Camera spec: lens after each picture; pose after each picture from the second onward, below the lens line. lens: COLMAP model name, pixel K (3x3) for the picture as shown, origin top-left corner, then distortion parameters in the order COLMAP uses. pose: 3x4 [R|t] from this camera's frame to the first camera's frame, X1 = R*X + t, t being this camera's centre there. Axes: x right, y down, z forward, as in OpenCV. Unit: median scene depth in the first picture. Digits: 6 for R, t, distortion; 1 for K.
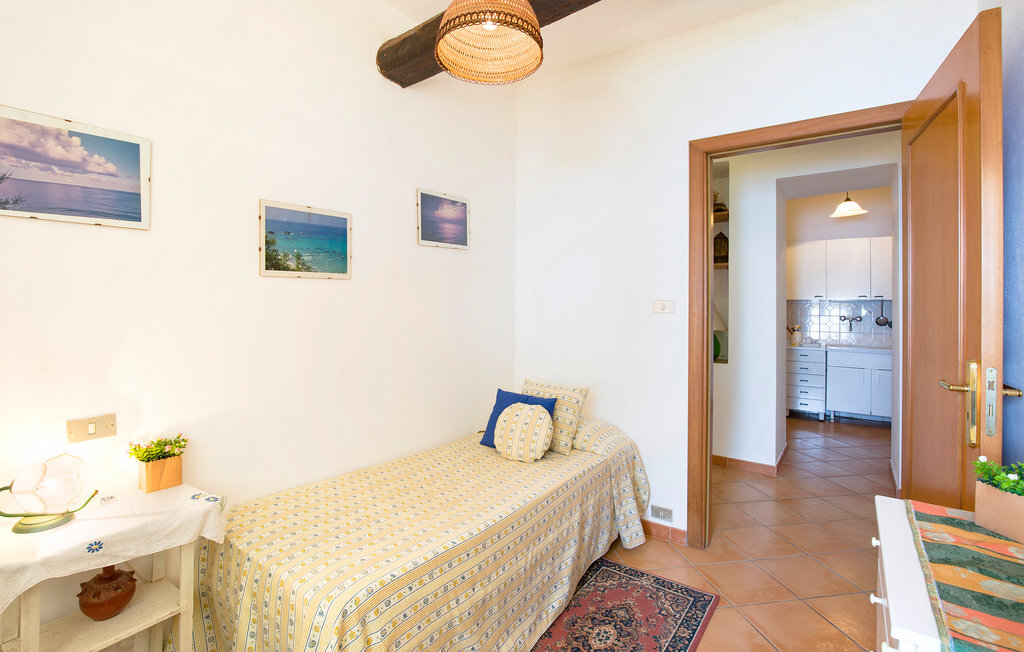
lens RADIAL K [[480.6, 0, 512.5], [0, 480.6, 294.0], [0, 0, 1]] dist [-0.001399, -0.000090]
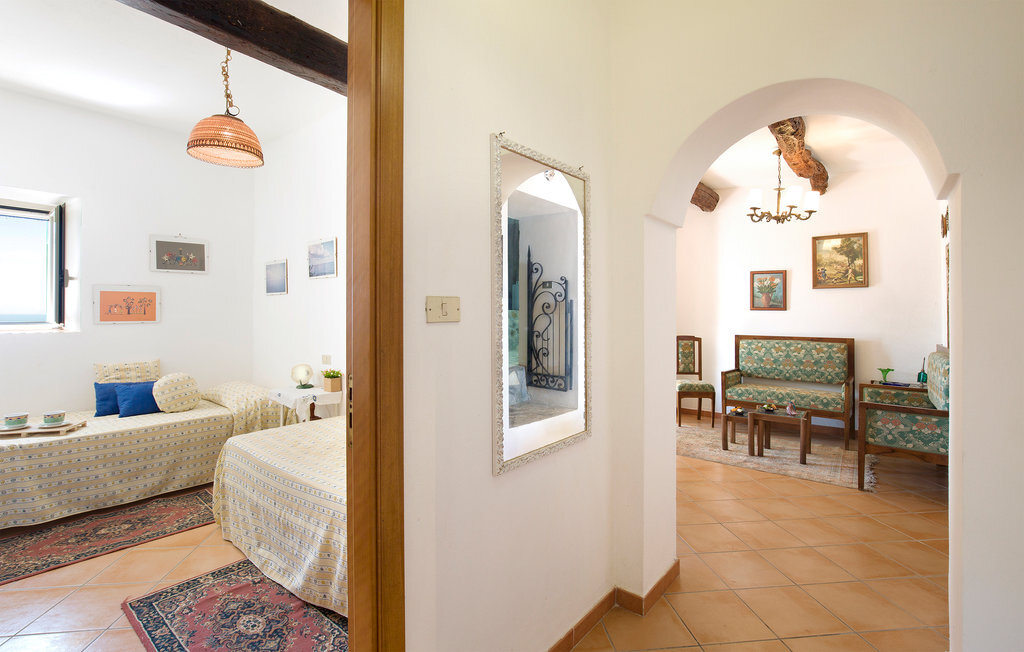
lens RADIAL K [[478.0, 0, 510.4], [0, 478.0, 311.6], [0, 0, 1]] dist [0.000209, 0.000354]
pose [[-0.063415, -0.007387, -0.997960, 1.229317], [0.005927, 0.999952, -0.007778, 0.044416], [0.997970, -0.006408, -0.063368, 1.676805]]
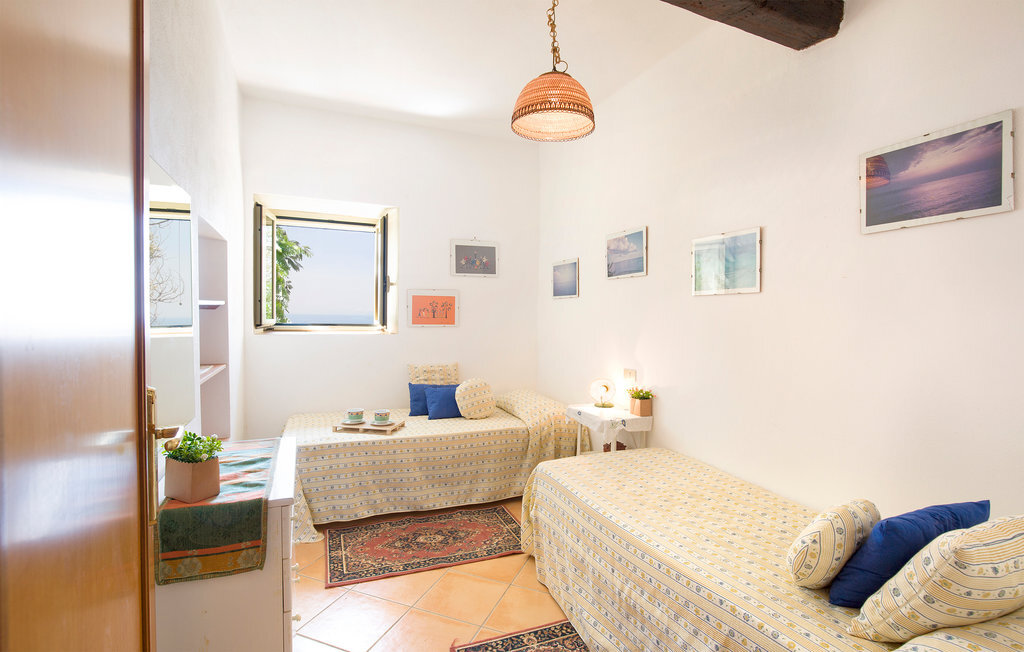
lens RADIAL K [[483.2, 0, 512.0], [0, 483.2, 326.0], [0, 0, 1]] dist [-0.000337, 0.000030]
pose [[-0.509413, 0.006141, -0.860500, 0.941202], [-0.008220, 0.999894, 0.012002, 0.037157], [0.860483, 0.013187, -0.509309, 1.287562]]
